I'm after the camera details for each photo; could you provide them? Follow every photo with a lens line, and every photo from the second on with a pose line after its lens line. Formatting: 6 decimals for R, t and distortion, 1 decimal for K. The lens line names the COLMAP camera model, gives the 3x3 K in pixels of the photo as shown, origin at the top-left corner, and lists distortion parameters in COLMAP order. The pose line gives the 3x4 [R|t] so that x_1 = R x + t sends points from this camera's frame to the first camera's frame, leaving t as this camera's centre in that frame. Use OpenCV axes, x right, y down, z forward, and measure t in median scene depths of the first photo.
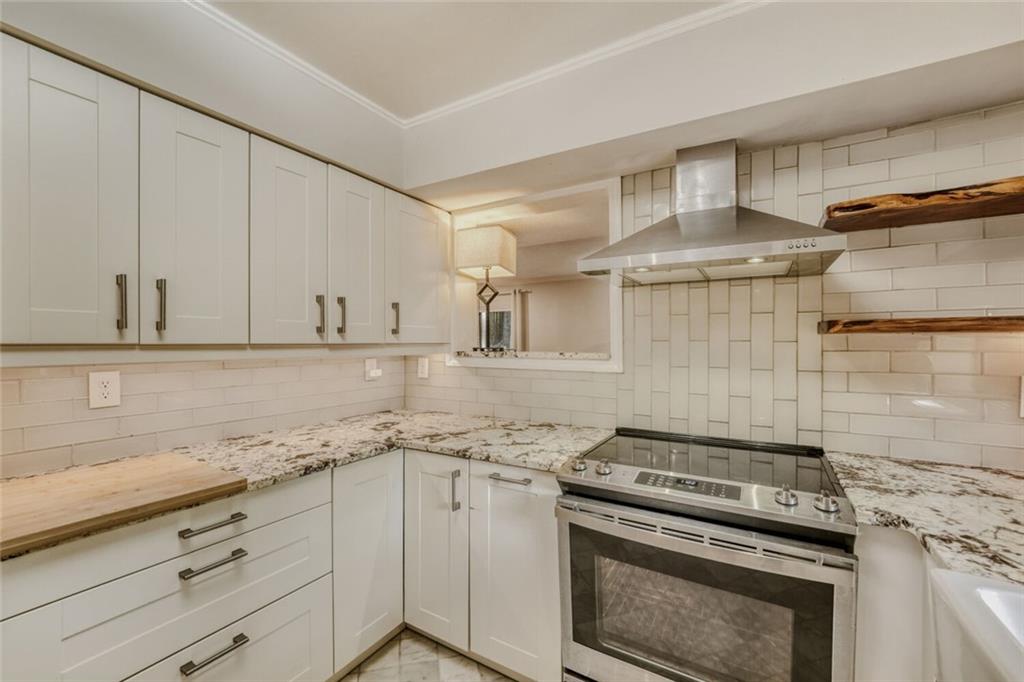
lens RADIAL K [[412.2, 0, 517.0], [0, 412.2, 344.4], [0, 0, 1]] dist [-0.008461, 0.000514]
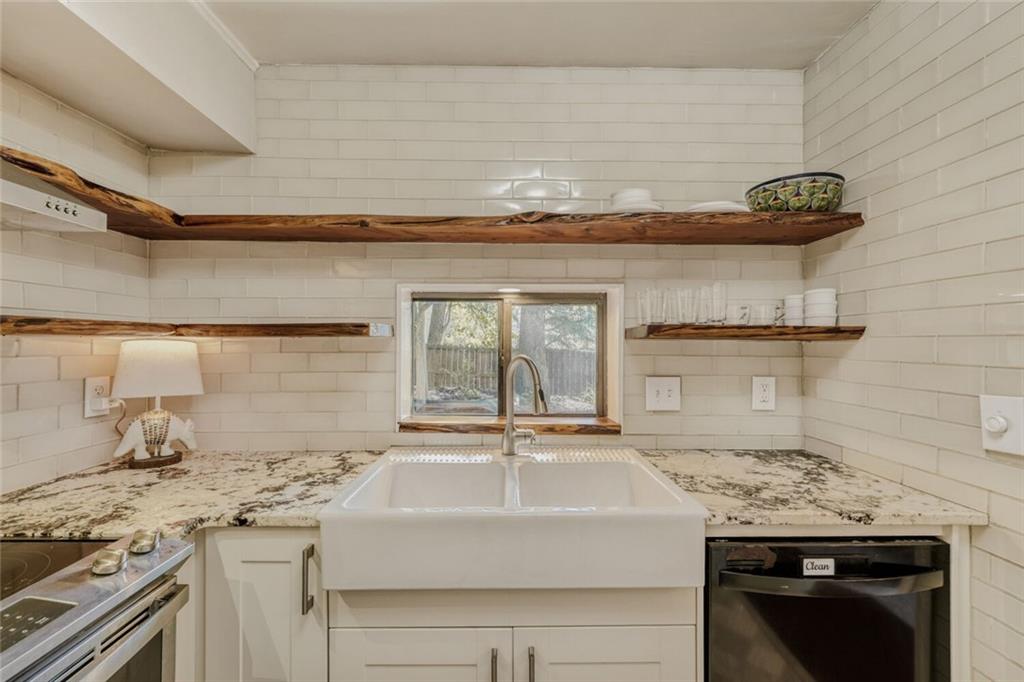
lens RADIAL K [[452.1, 0, 513.0], [0, 452.1, 341.7], [0, 0, 1]] dist [-0.001111, 0.000372]
pose [[-0.530730, 0.001452, 0.847540, -0.288502], [0.005325, 0.999985, 0.001621, -0.010488], [-0.847524, 0.005374, -0.530729, 0.609095]]
